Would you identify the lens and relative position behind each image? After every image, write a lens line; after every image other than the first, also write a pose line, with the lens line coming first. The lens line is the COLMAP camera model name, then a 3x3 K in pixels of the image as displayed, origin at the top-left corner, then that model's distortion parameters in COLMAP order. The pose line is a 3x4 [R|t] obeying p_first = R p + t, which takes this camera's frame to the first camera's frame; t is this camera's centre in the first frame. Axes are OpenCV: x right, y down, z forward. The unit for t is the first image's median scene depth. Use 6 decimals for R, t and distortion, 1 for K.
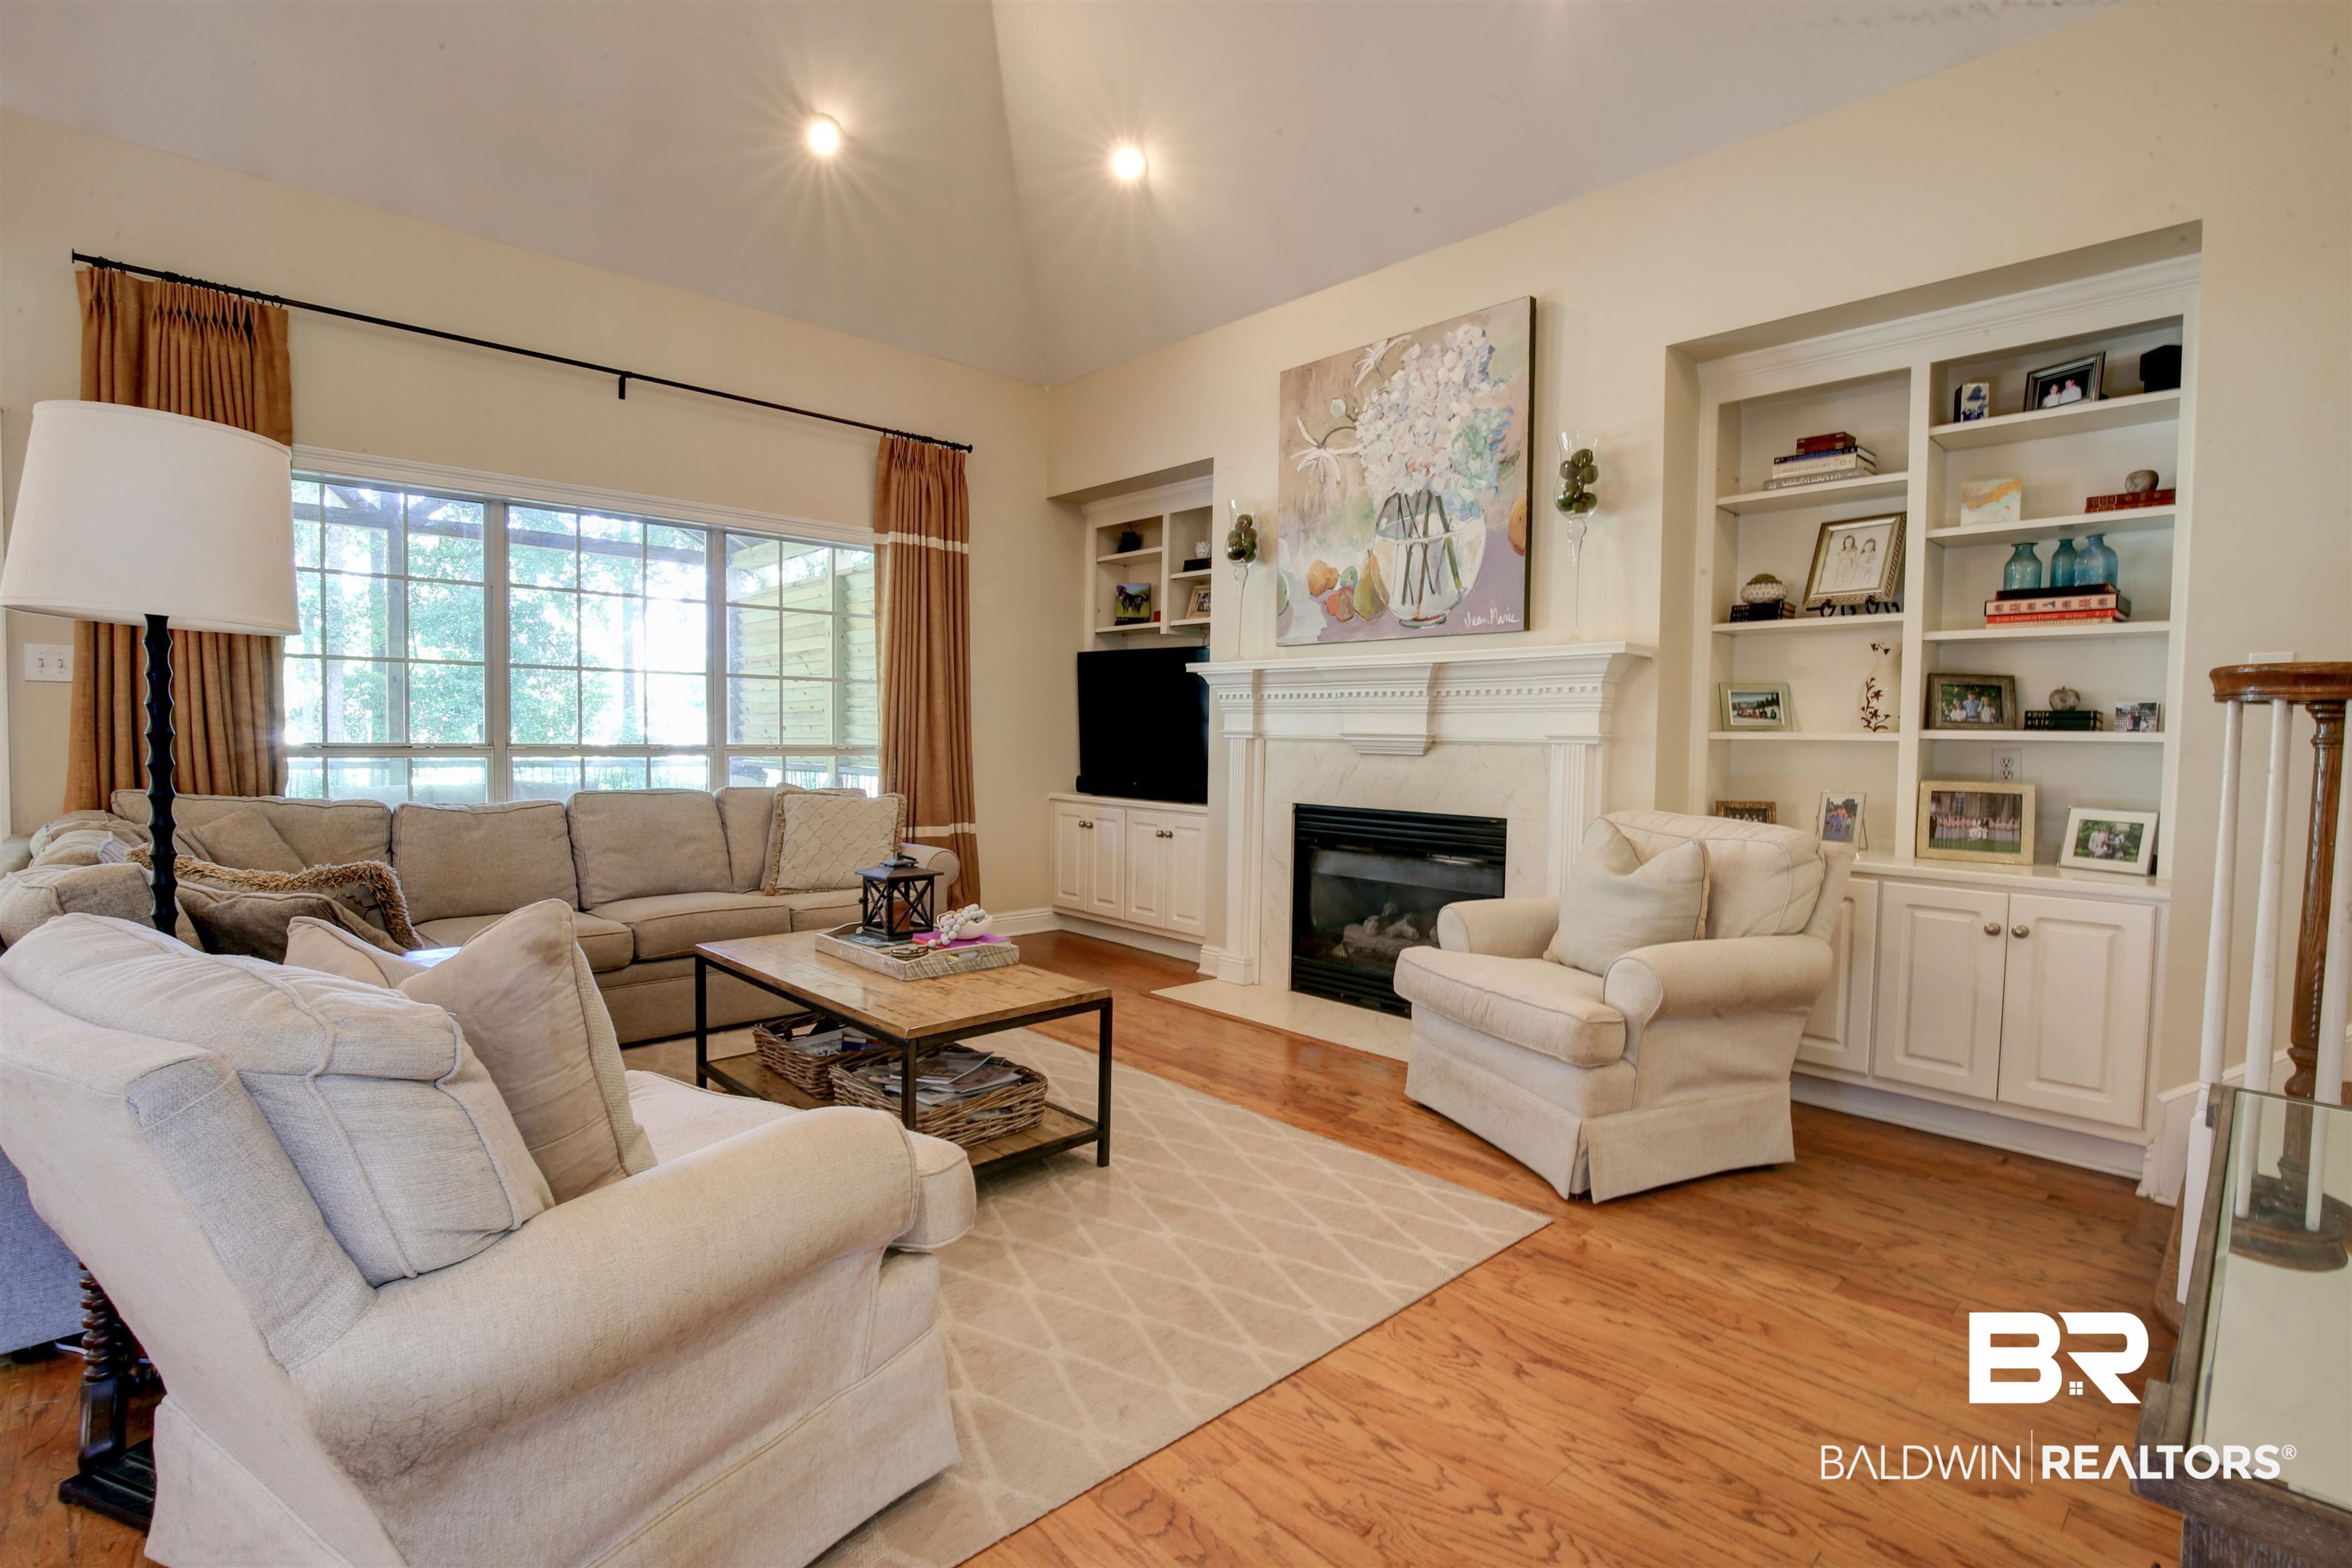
lens RADIAL K [[1088.1, 0, 1182.3], [0, 1088.1, 787.0], [0, 0, 1]] dist [-0.031330, 0.005116]
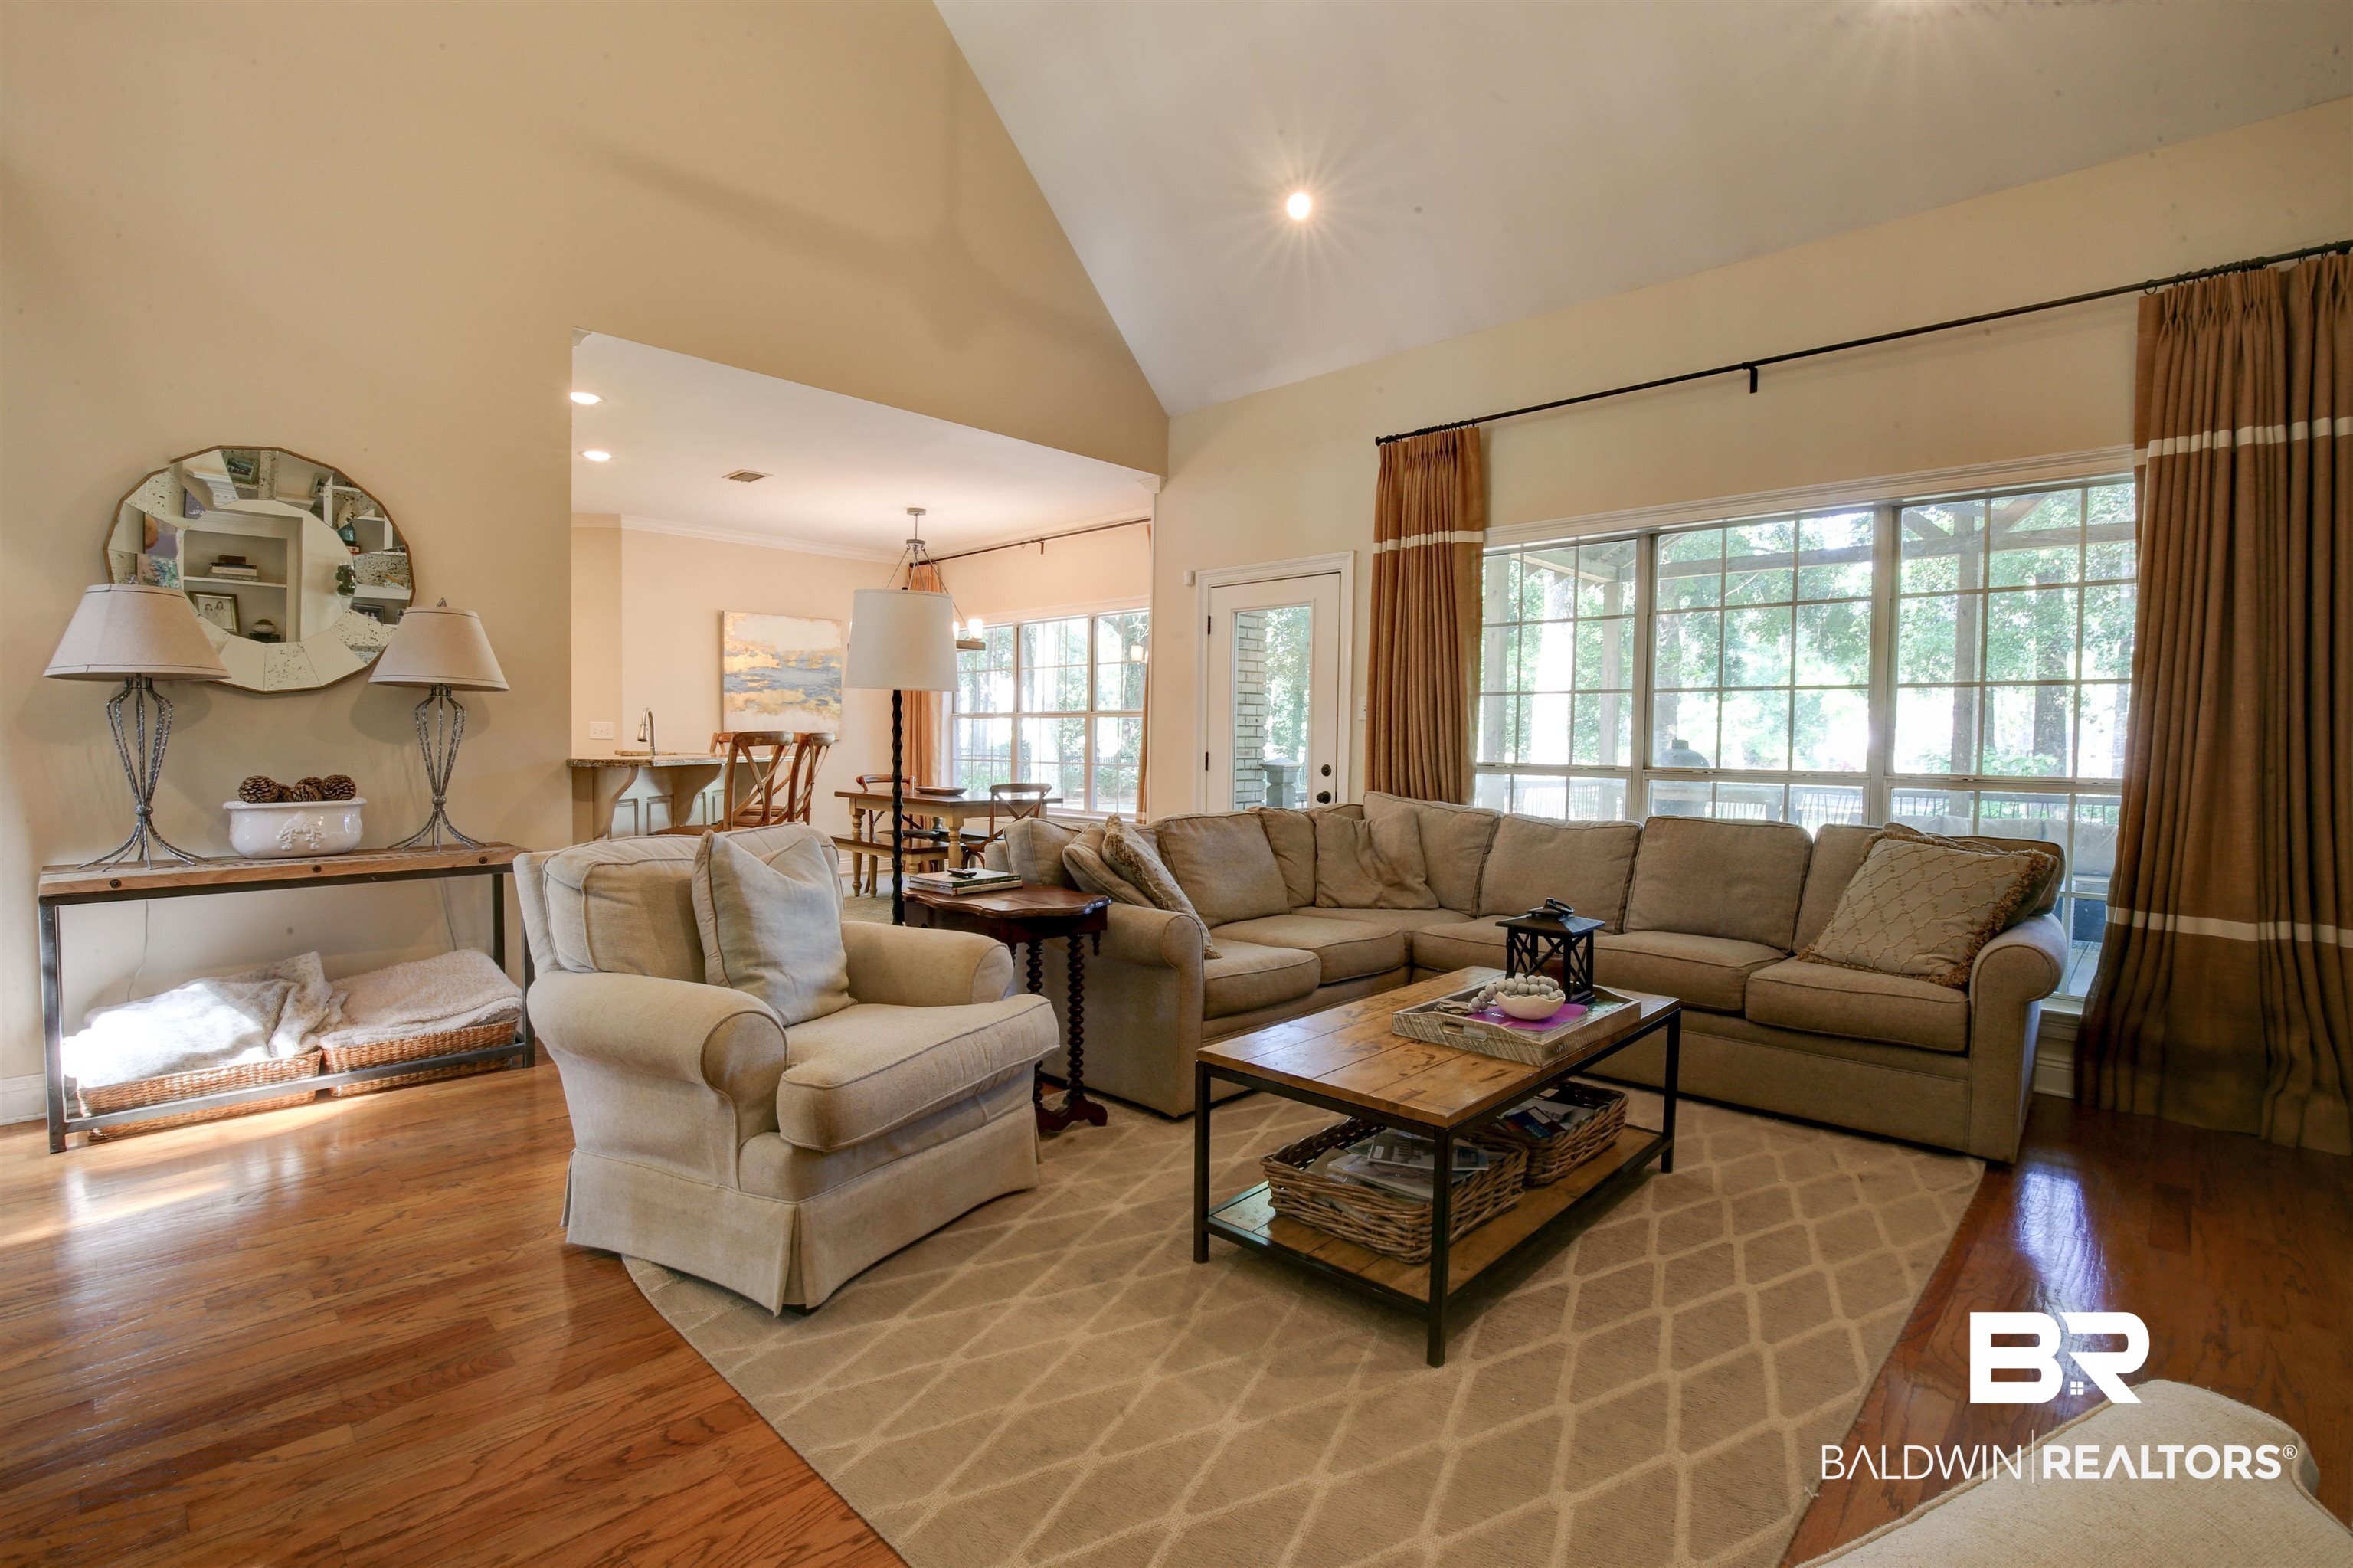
lens RADIAL K [[1088.6, 0, 1182.8], [0, 1088.6, 787.0], [0, 0, 1]] dist [-0.031330, 0.005116]
pose [[0.052241, 0.027018, -0.998269, 0.380142], [-0.057759, 0.998042, 0.023990, -0.019354], [0.996963, 0.056405, 0.053699, 0.488395]]
